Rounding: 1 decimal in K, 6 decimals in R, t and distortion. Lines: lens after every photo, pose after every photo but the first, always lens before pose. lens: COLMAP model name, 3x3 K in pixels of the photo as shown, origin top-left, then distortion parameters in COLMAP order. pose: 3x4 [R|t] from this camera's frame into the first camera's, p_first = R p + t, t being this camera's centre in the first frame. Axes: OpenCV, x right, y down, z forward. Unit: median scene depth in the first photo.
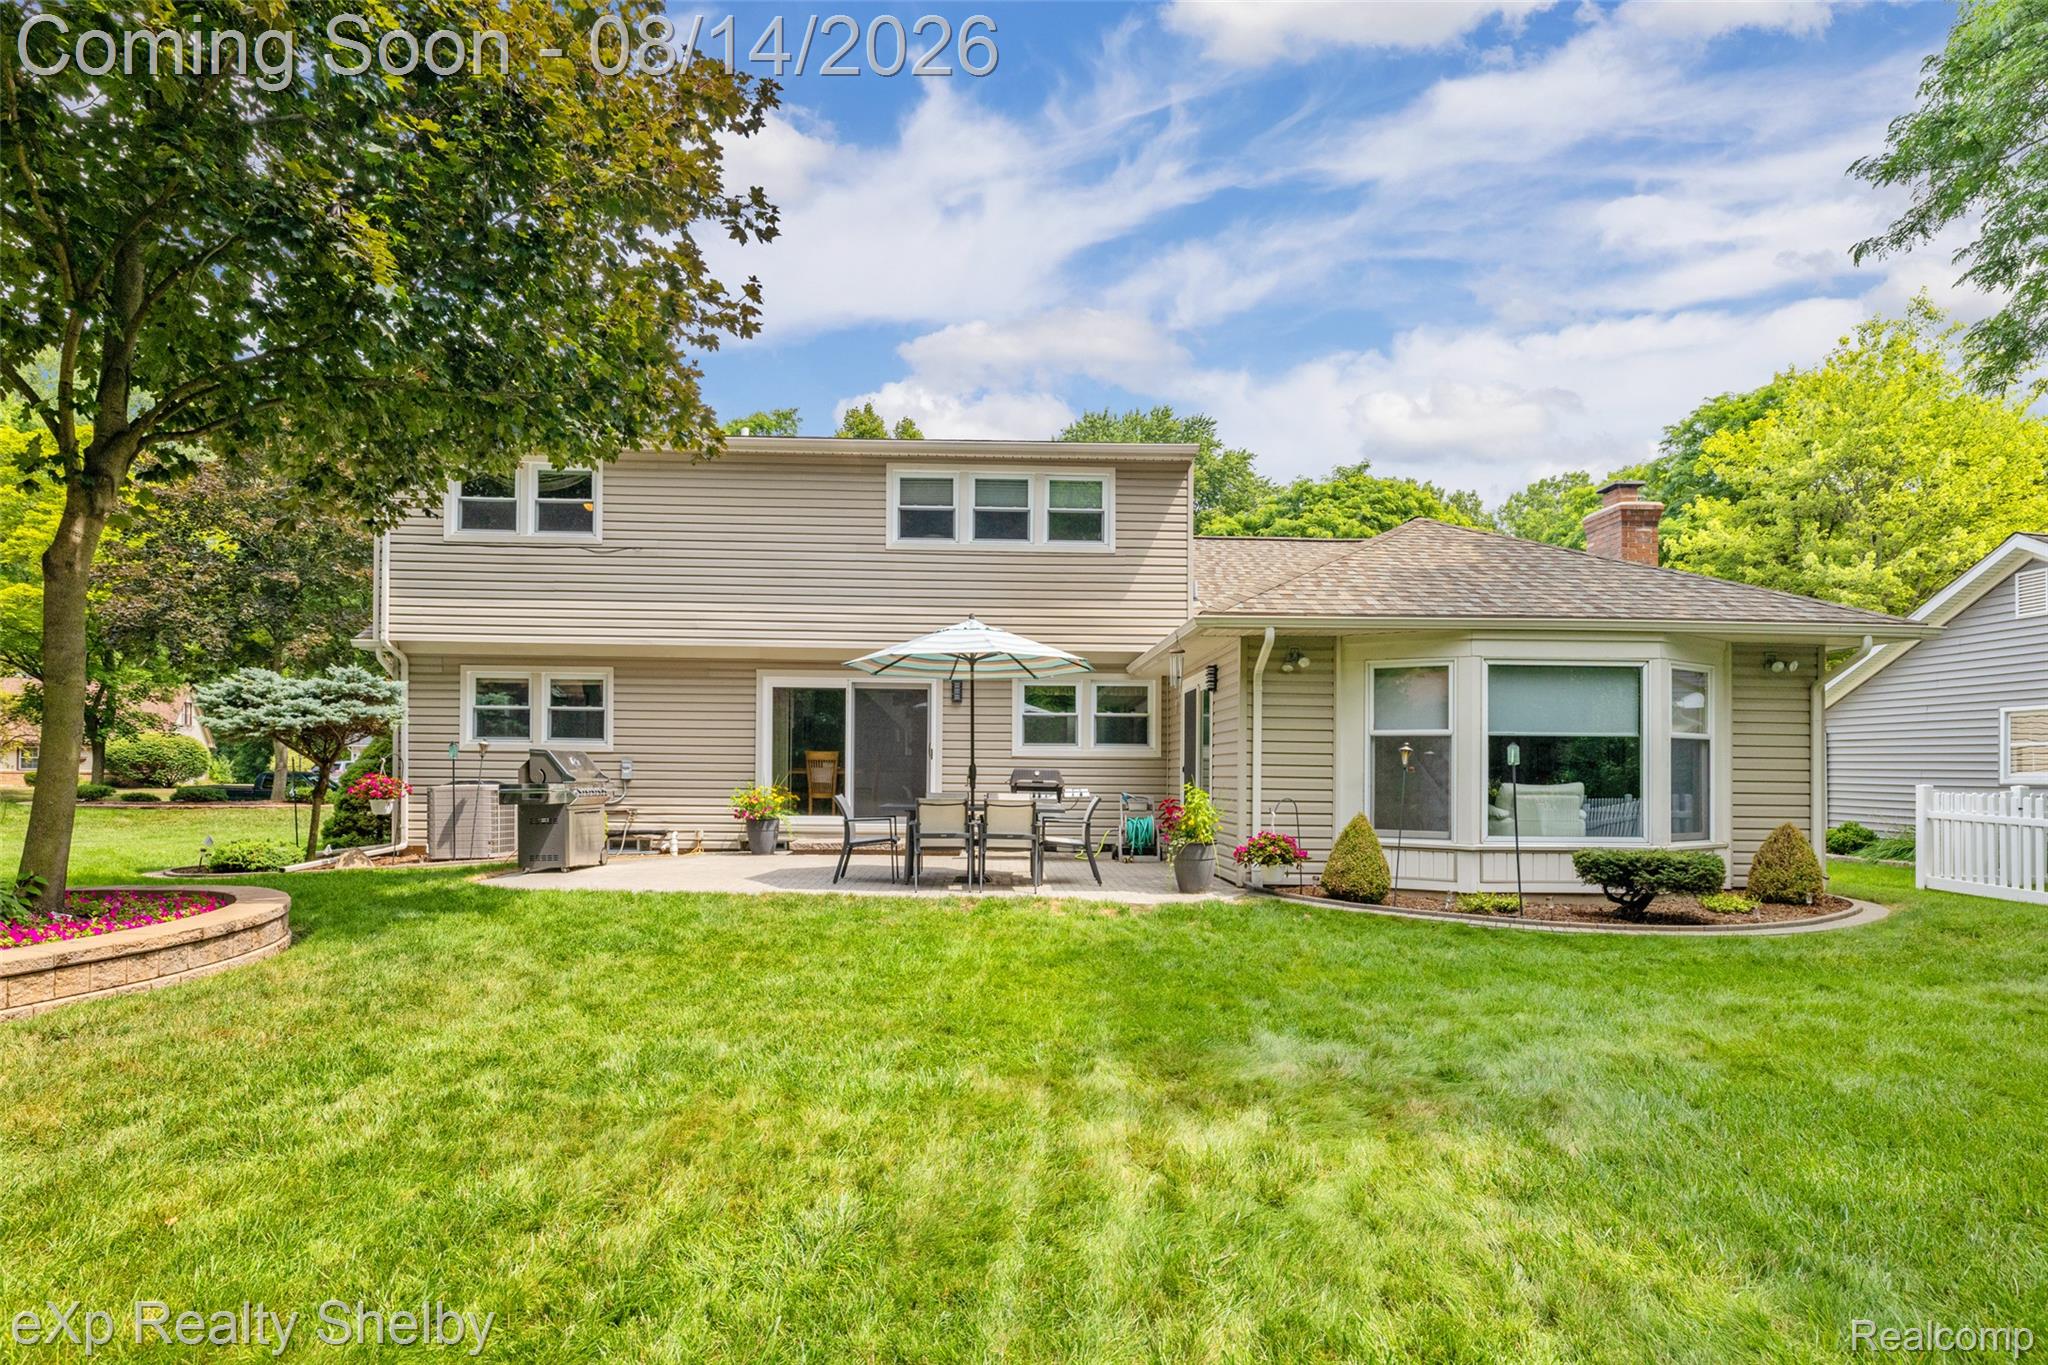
lens RADIAL K [[1081.5, 0, 1032.2], [0, 1081.5, 775.8], [0, 0, 1]] dist [-0.000669, -0.000358]
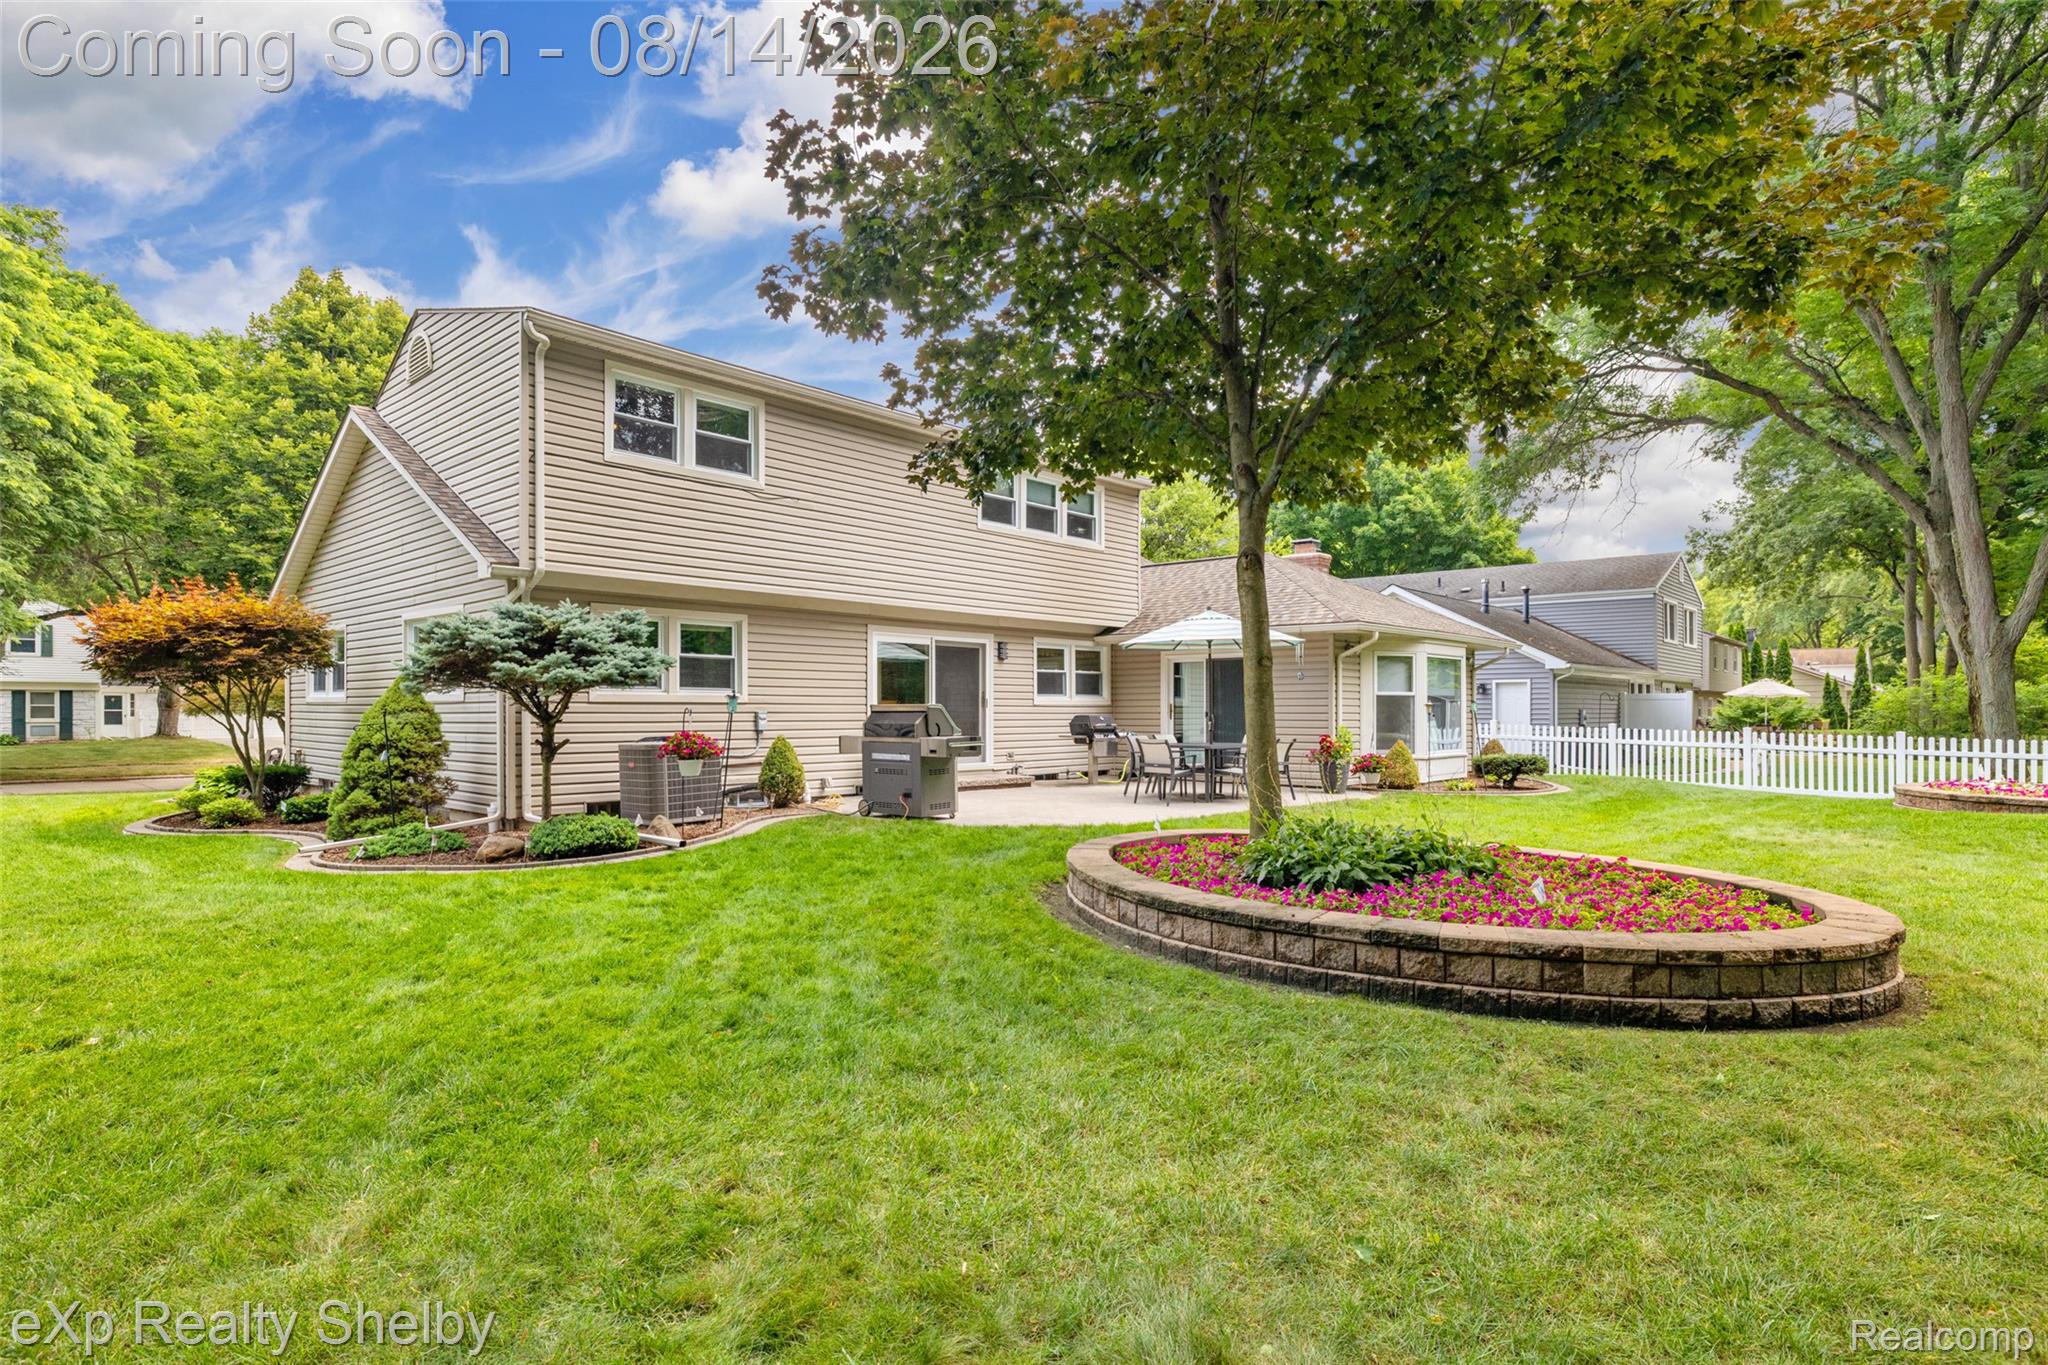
lens RADIAL K [[1019.9, 0, 1129.4], [0, 1019.9, 708.7], [0, 0, 1]] dist [-0.001265, 0.001173]
pose [[0.673927, -0.006854, 0.738766, -0.850299], [0.004250, 0.999976, 0.005401, -0.019972], [-0.738786, -0.000500, 0.673940, 0.137387]]
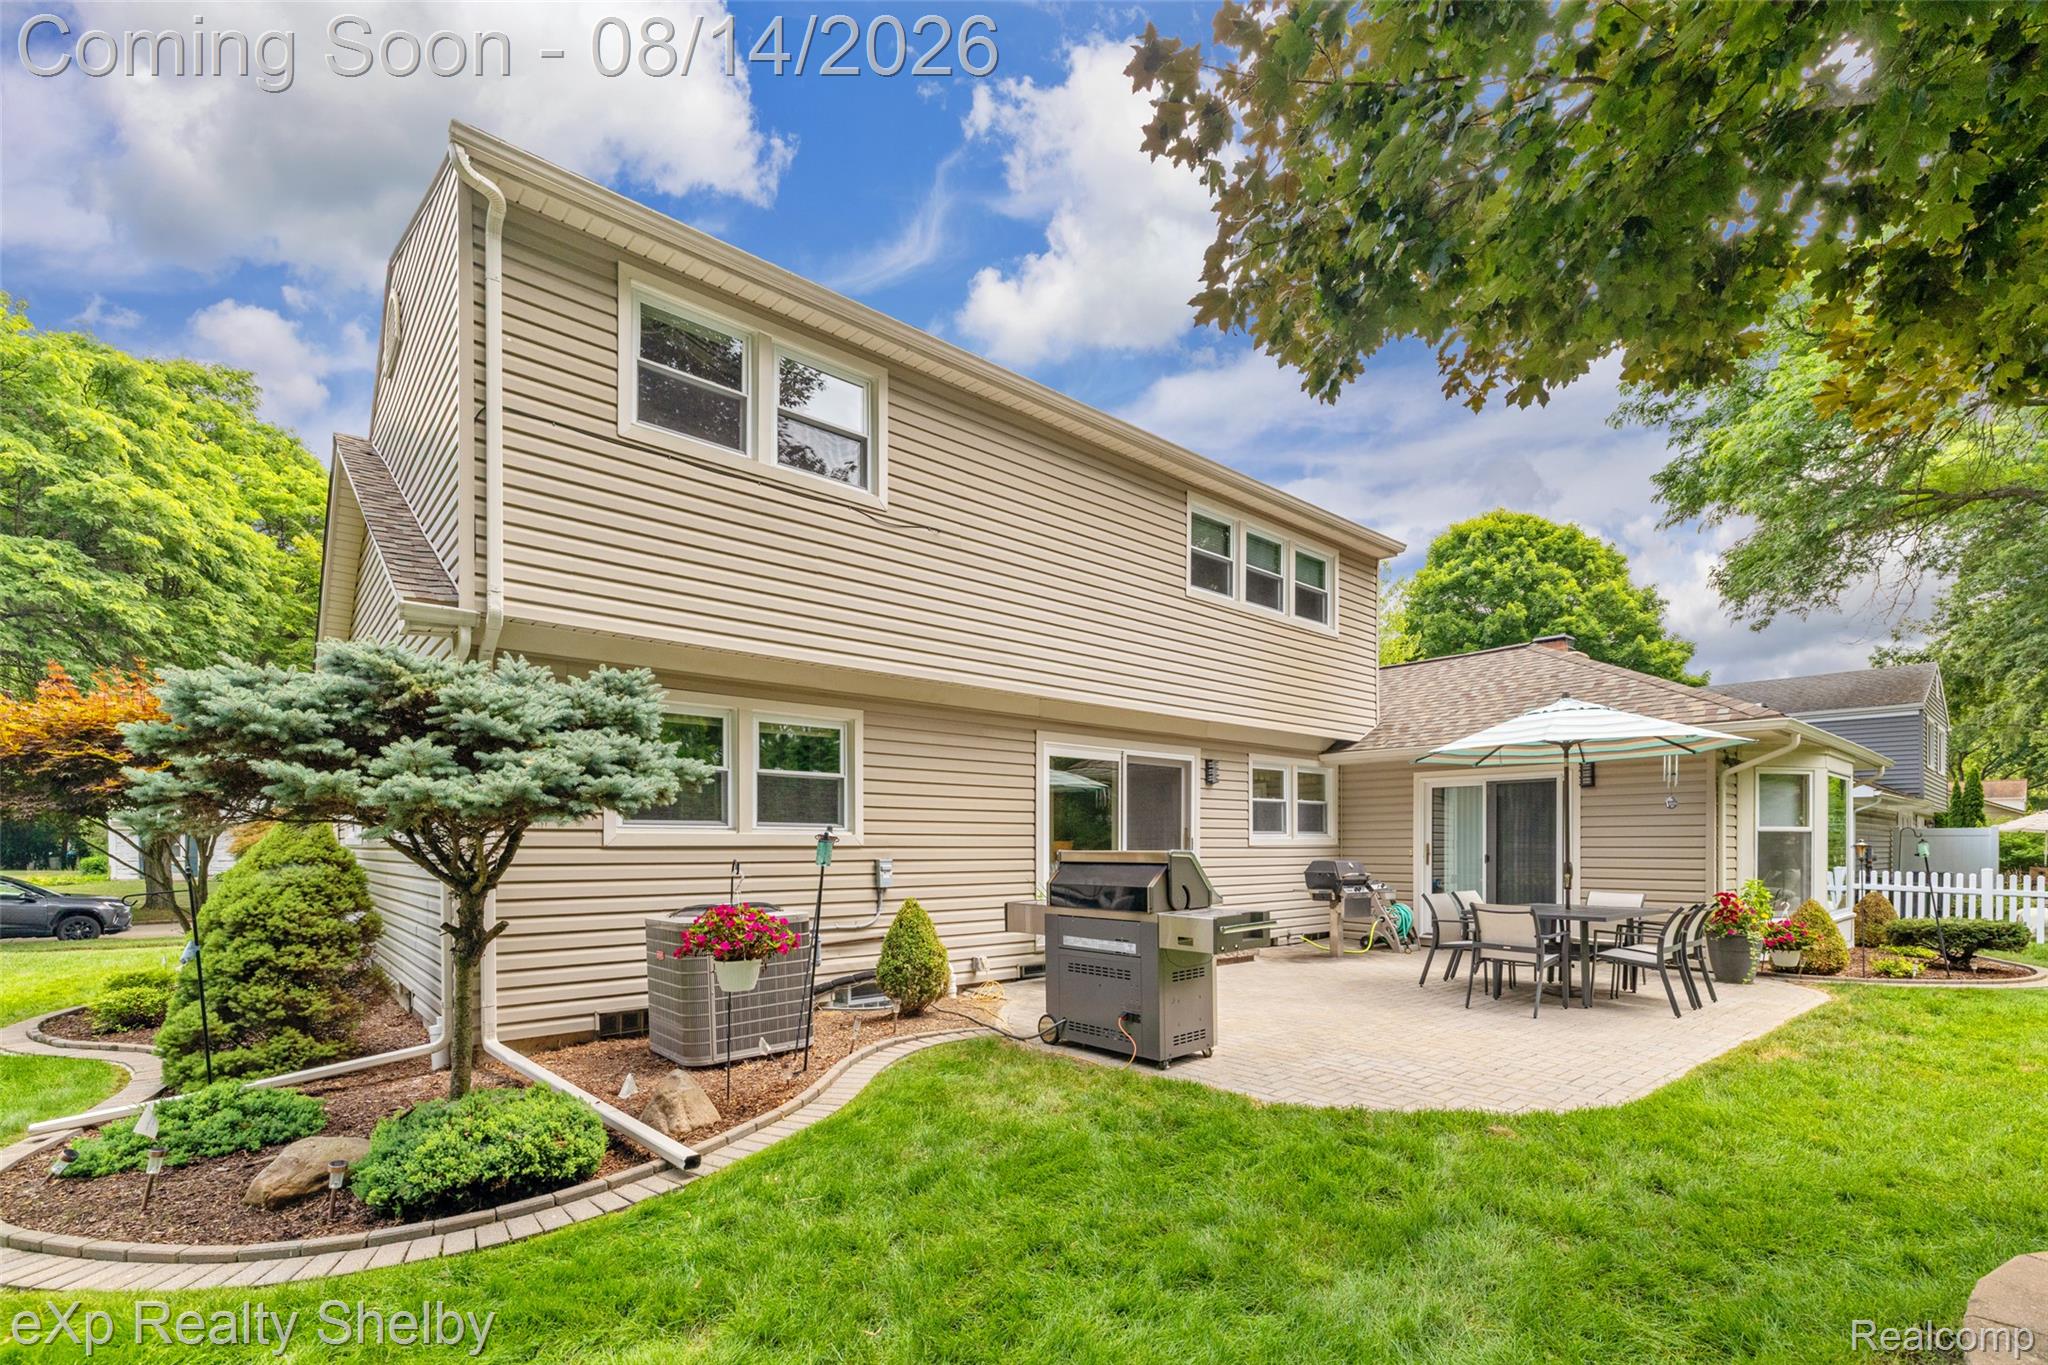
lens RADIAL K [[914.8, 0, 1107.4], [0, 914.8, 837.8], [0, 0, 1]] dist [0.003602, 0.000392]
pose [[0.765225, -0.003188, 0.643755, -0.636035], [0.005885, 0.999981, -0.002044, -0.024807], [-0.643736, 0.005352, 0.765229, 0.513067]]
